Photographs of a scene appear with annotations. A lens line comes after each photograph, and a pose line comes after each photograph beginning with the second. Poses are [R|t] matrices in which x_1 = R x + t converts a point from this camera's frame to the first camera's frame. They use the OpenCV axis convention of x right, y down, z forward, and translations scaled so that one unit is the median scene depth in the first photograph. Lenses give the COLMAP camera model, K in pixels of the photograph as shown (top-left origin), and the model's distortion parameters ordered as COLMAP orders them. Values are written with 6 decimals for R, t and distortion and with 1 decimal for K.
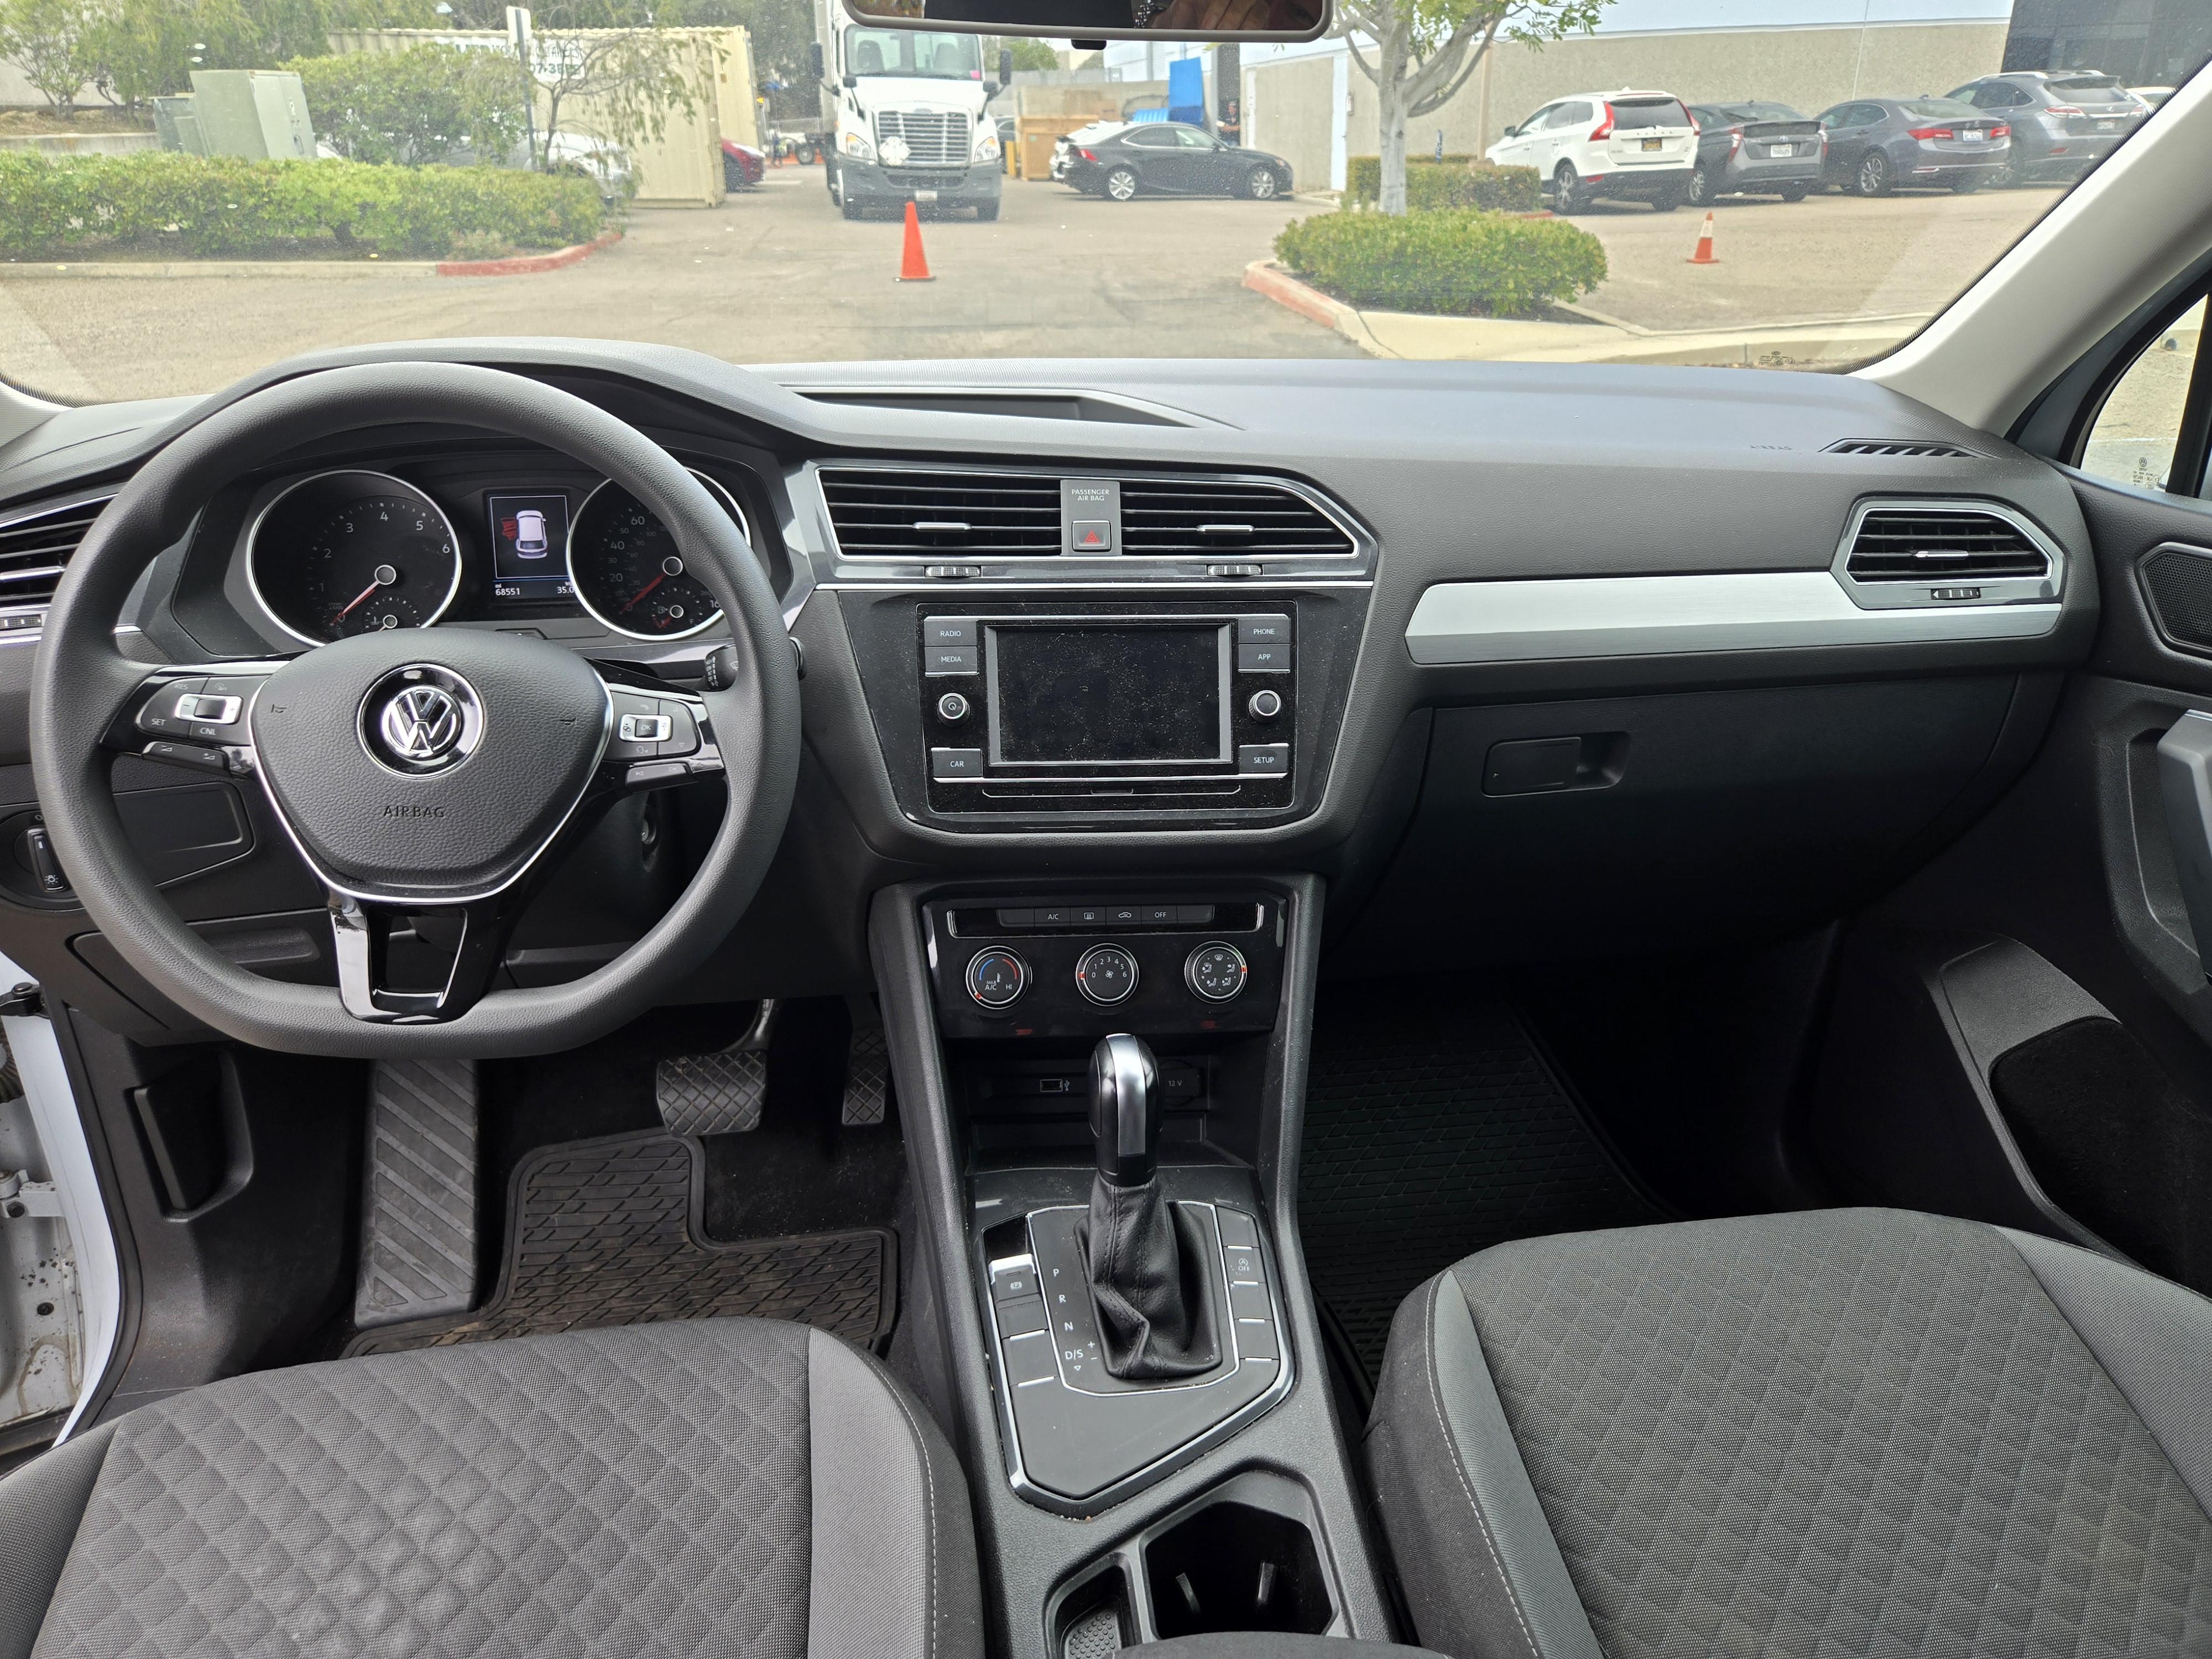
lens RADIAL K [[1471.7, 0, 1117.9], [0, 1471.7, 837.9], [0, 0, 1]] dist [0.072946, -0.053249]
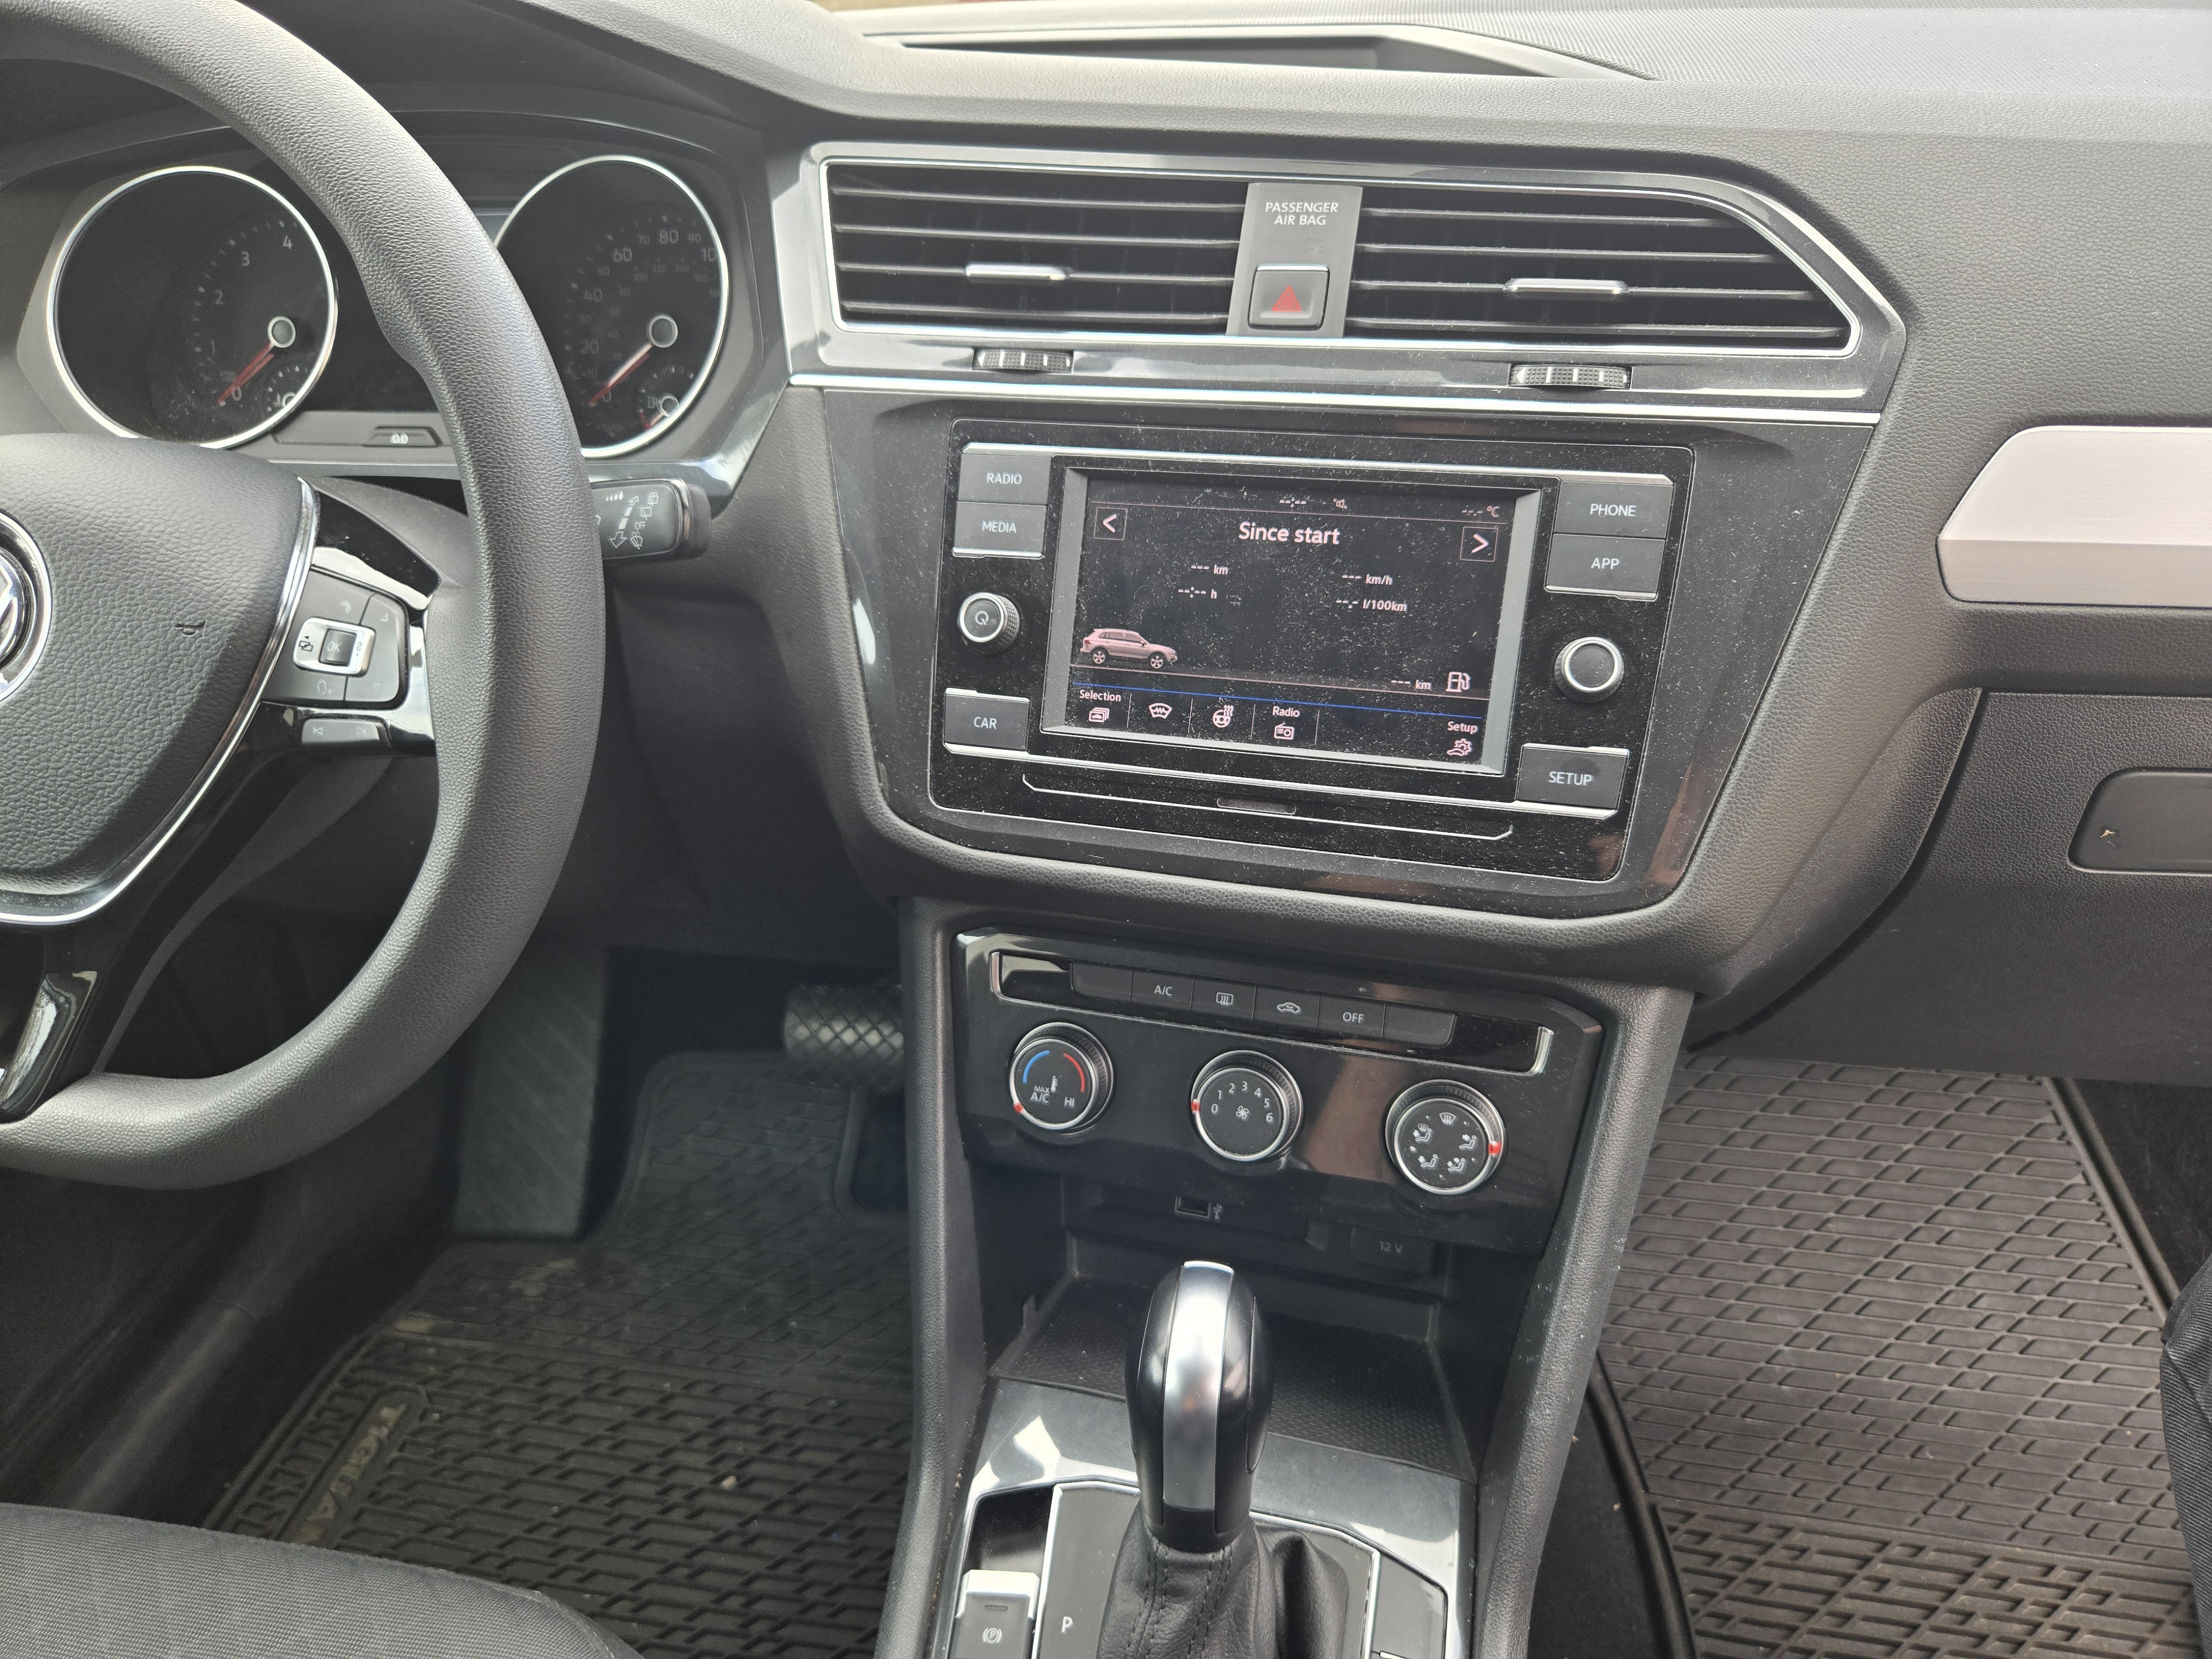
lens RADIAL K [[1471.5, 0, 1101.4], [0, 1471.5, 820.4], [0, 0, 1]] dist [0.059386, -0.050484]
pose [[0.942019, 0.130248, -0.309250, 0.102730], [-0.084679, 0.984040, 0.156508, -0.099661], [0.324699, -0.121246, 0.938014, 0.469266]]
